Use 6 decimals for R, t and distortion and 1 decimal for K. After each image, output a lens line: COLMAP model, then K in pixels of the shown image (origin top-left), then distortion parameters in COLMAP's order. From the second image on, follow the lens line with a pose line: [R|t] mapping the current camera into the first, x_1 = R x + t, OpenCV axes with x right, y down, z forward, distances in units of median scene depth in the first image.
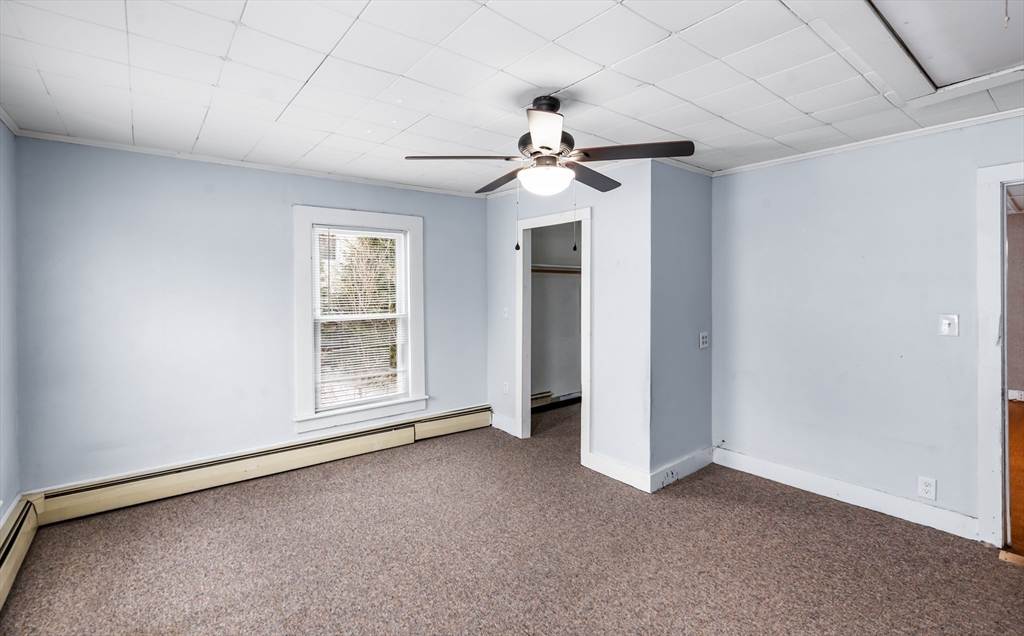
lens RADIAL K [[459.6, 0, 500.7], [0, 459.6, 293.5], [0, 0, 1]] dist [-0.000327, 0.000072]
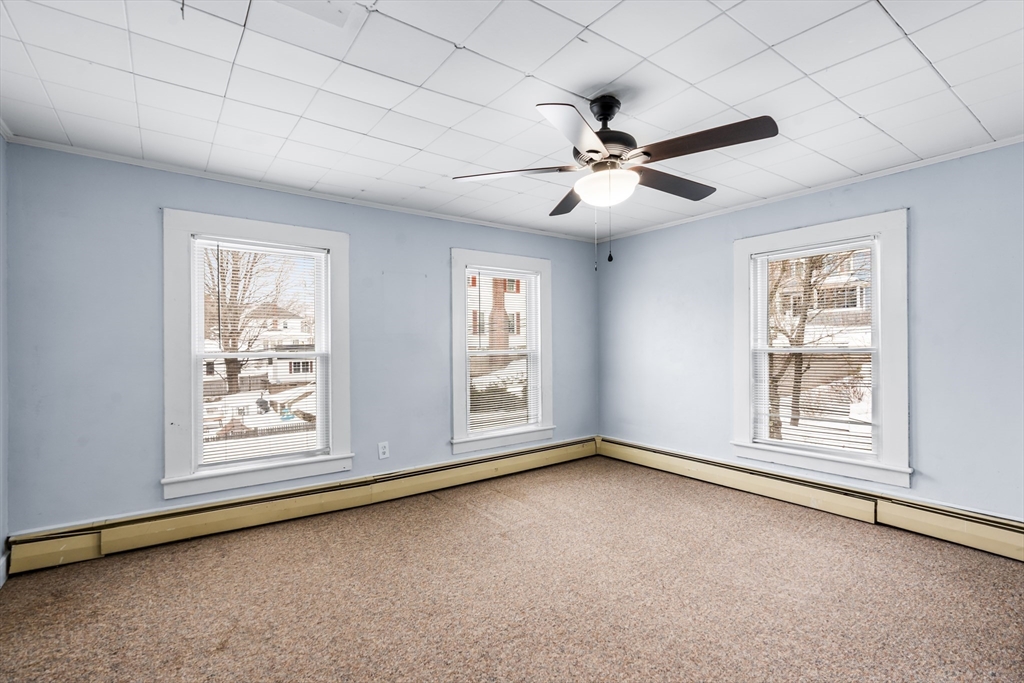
lens RADIAL K [[462.0, 0, 510.1], [0, 462.0, 341.6], [0, 0, 1]] dist [-0.003416, 0.000524]
pose [[-0.017058, 0.006620, -0.999833, 0.704173], [0.010960, 0.999919, 0.006434, 0.035570], [0.999794, -0.010848, -0.017130, 0.574549]]
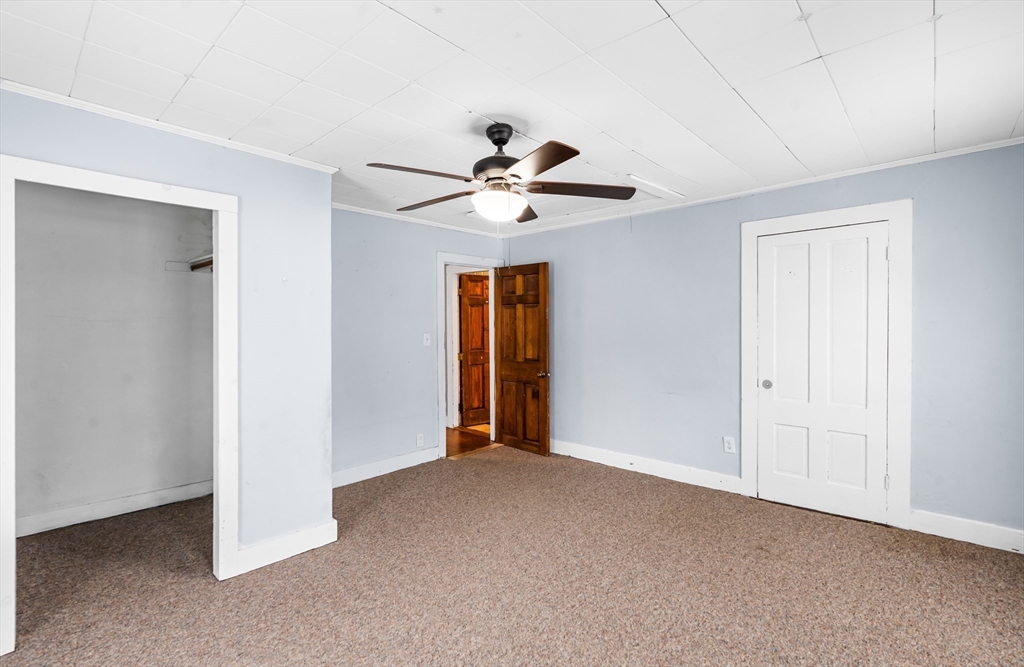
lens RADIAL K [[475.3, 0, 513.0], [0, 475.3, 325.8], [0, 0, 1]] dist [-0.000397, -0.000093]
pose [[-0.181784, -0.010589, 0.983282, -0.653888], [0.000700, 0.999940, 0.010898, -0.002476], [-0.983338, 0.002670, -0.181766, 0.811092]]
